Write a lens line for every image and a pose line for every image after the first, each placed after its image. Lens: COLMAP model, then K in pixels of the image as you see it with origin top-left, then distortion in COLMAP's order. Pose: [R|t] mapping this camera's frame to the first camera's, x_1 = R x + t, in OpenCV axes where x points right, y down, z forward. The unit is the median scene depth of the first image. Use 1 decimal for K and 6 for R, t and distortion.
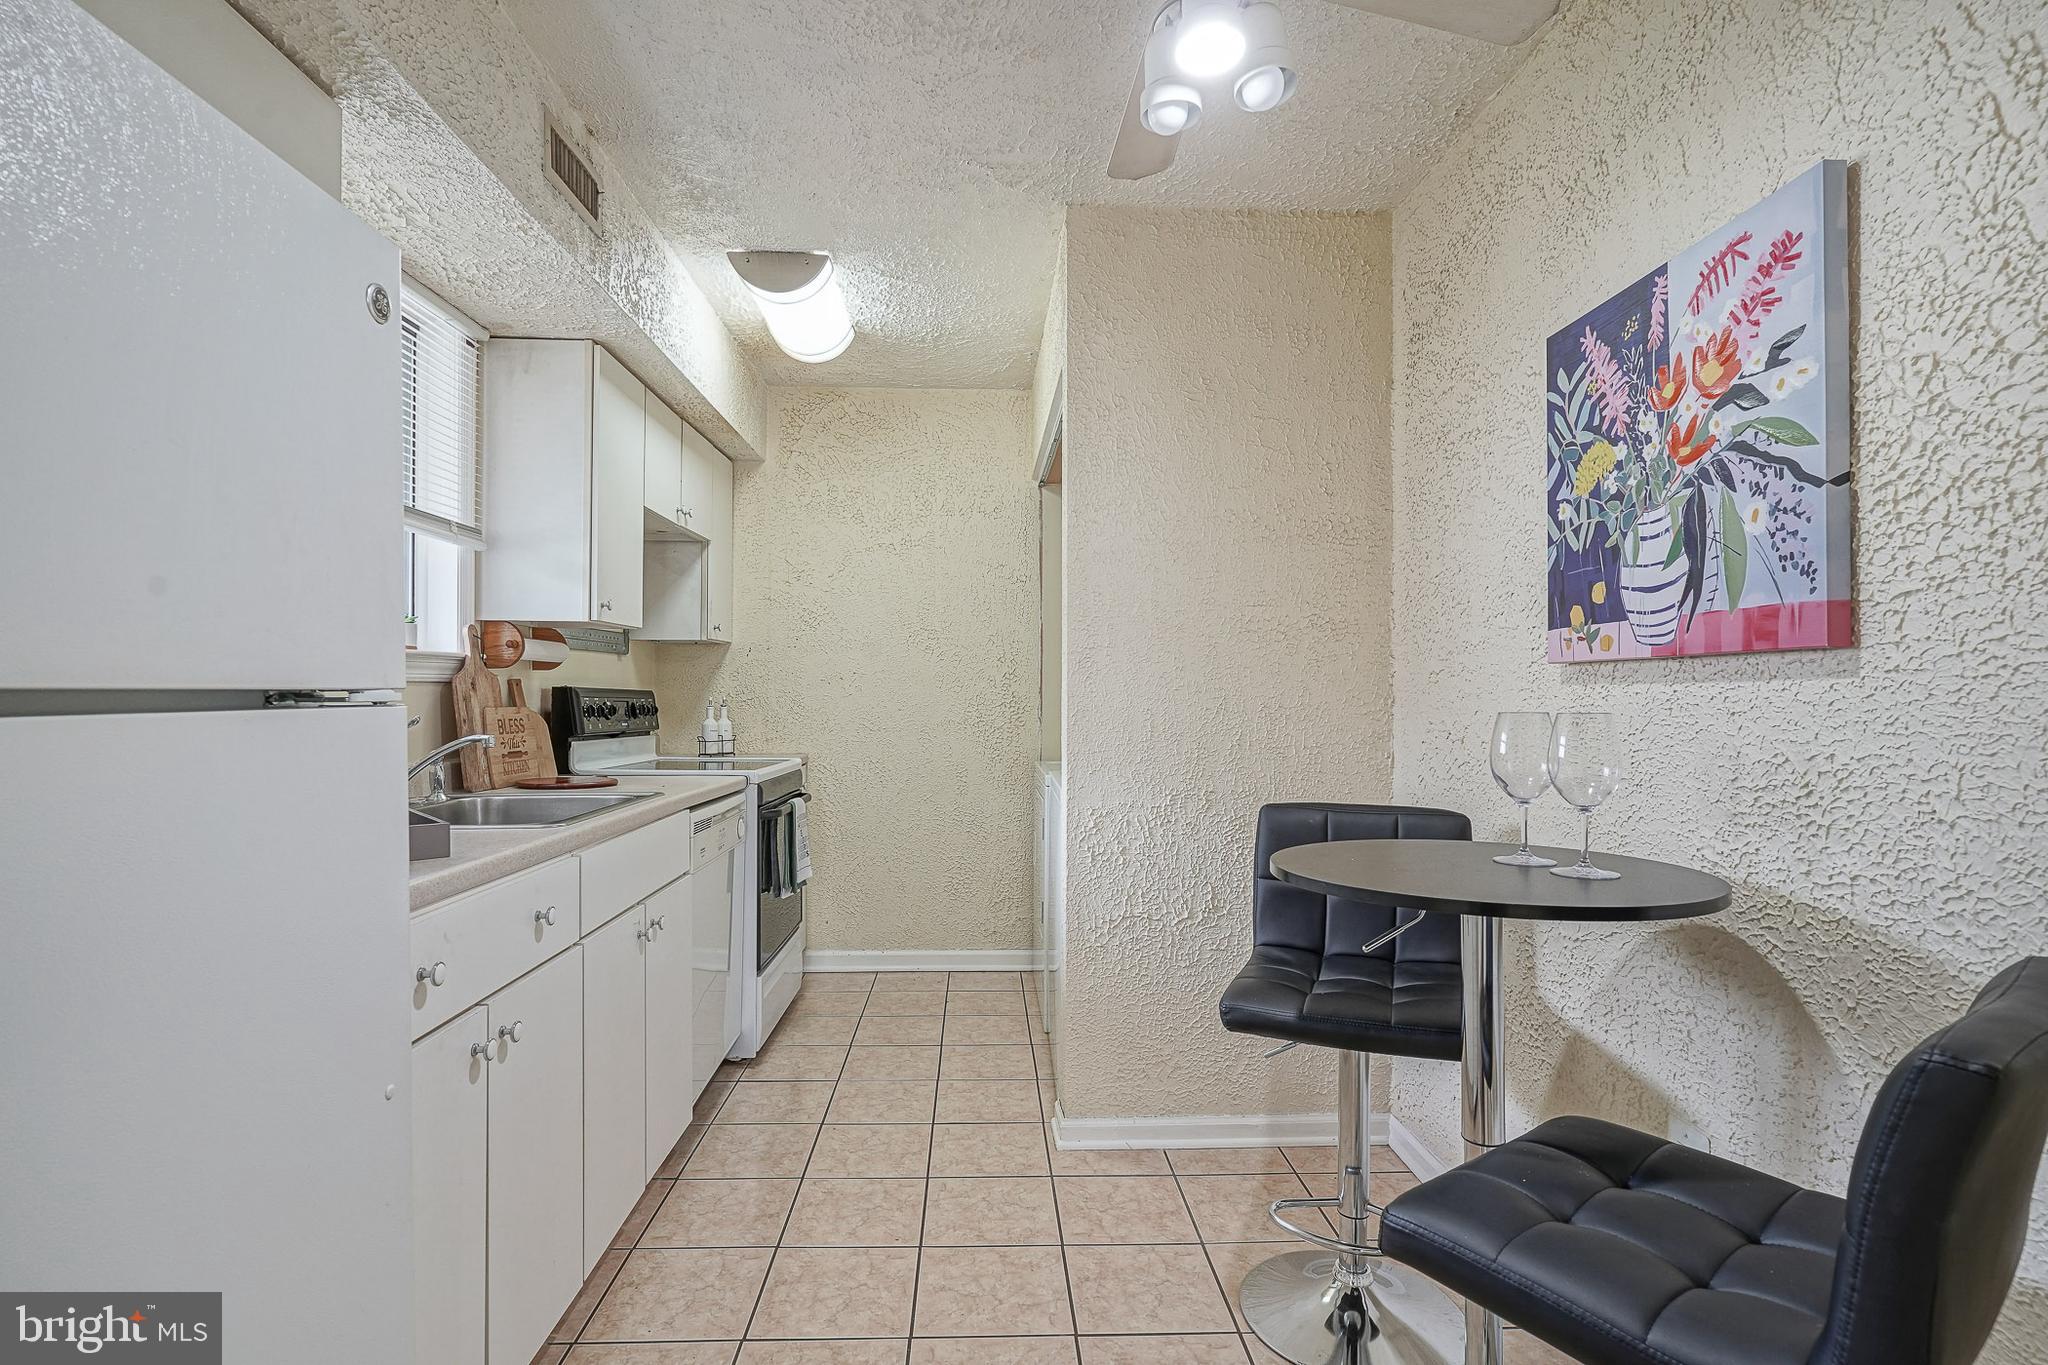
lens RADIAL K [[978.7, 0, 1024.4], [0, 978.7, 694.0], [0, 0, 1]] dist [-0.016722, 0.007405]
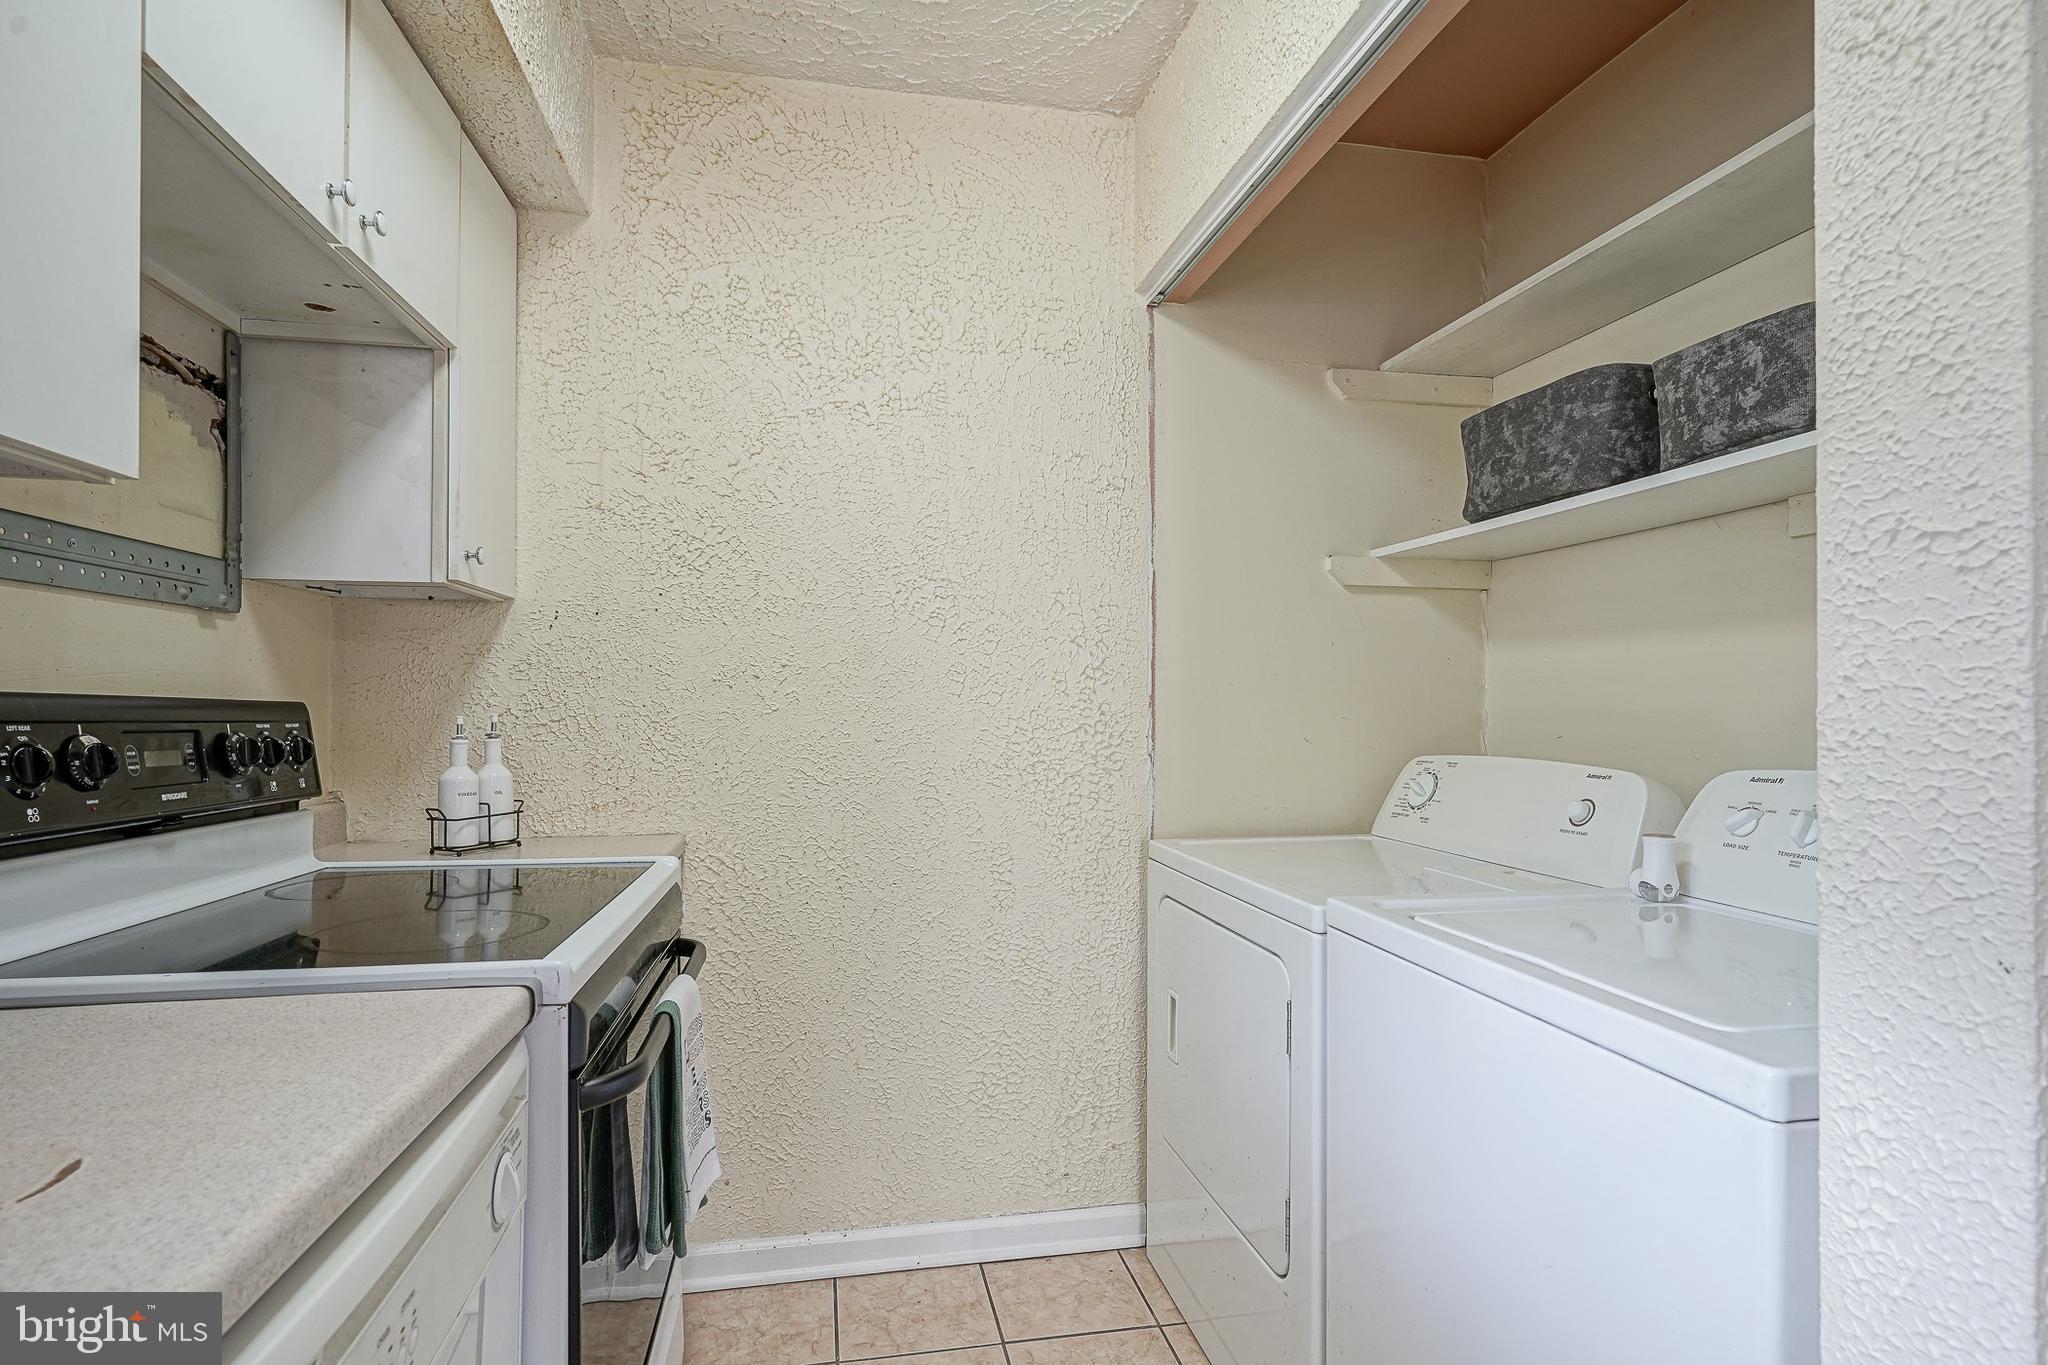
lens RADIAL K [[1000.7, 0, 1019.5], [0, 1000.7, 701.5], [0, 0, 1]] dist [-0.006020, 0.000888]
pose [[0.988731, -0.002509, 0.149680, -0.161573], [0.003528, 0.999972, -0.006537, -0.000020], [-0.149659, 0.006992, 0.988713, 0.598992]]
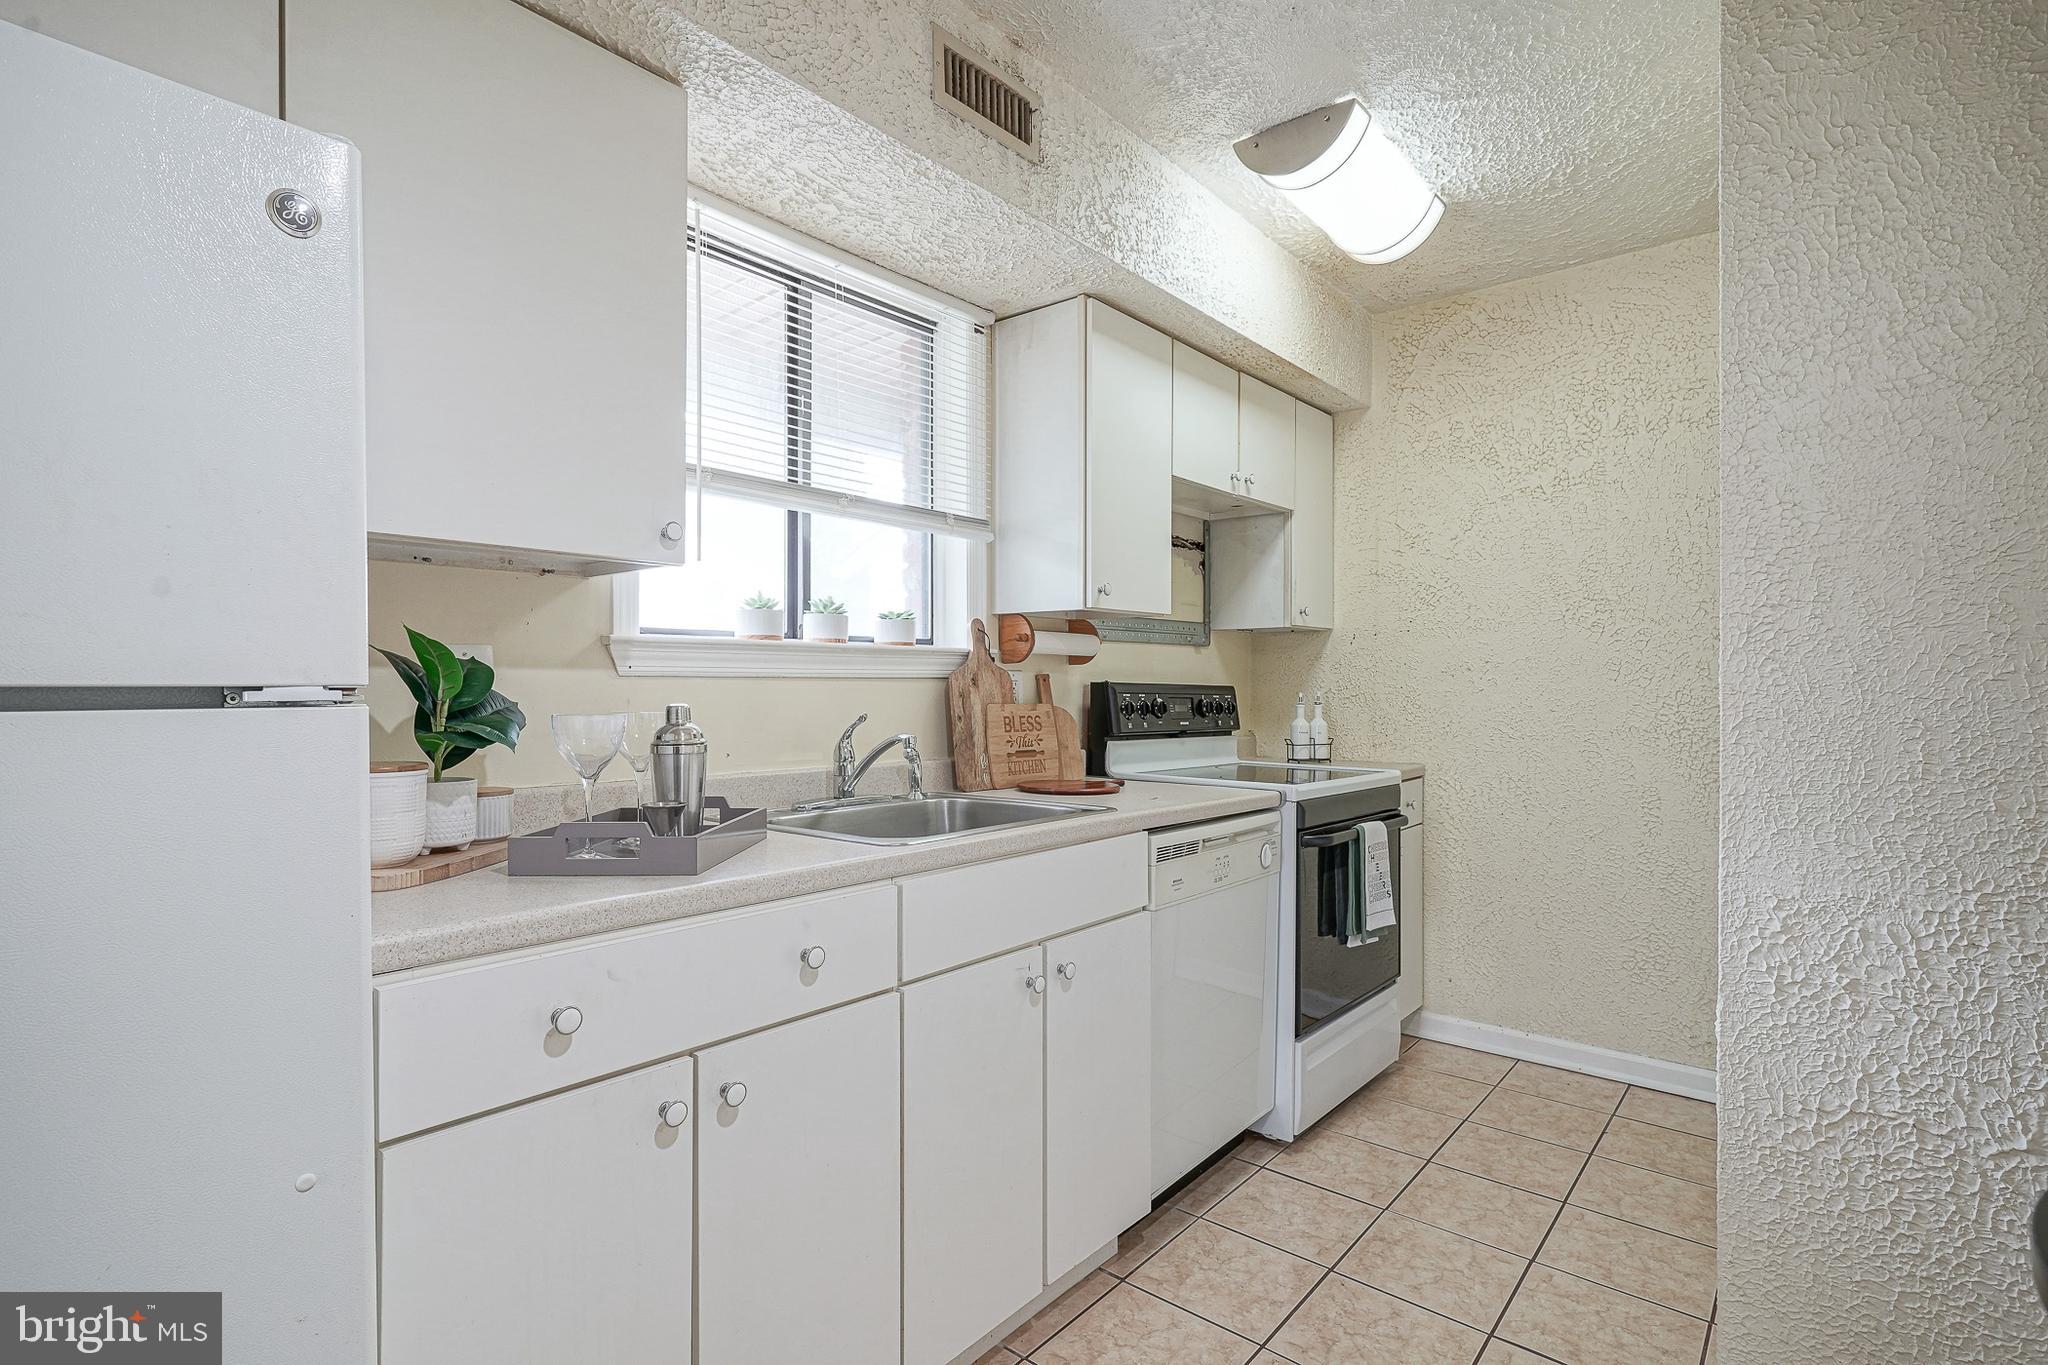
lens RADIAL K [[984.3, 0, 1017.0], [0, 984.3, 691.9], [0, 0, 1]] dist [-0.013826, 0.005485]
pose [[0.733781, -0.000056, -0.679386, 0.095228], [0.001796, 0.999997, 0.001857, -0.000122], [0.679384, -0.002582, 0.733779, 0.227677]]
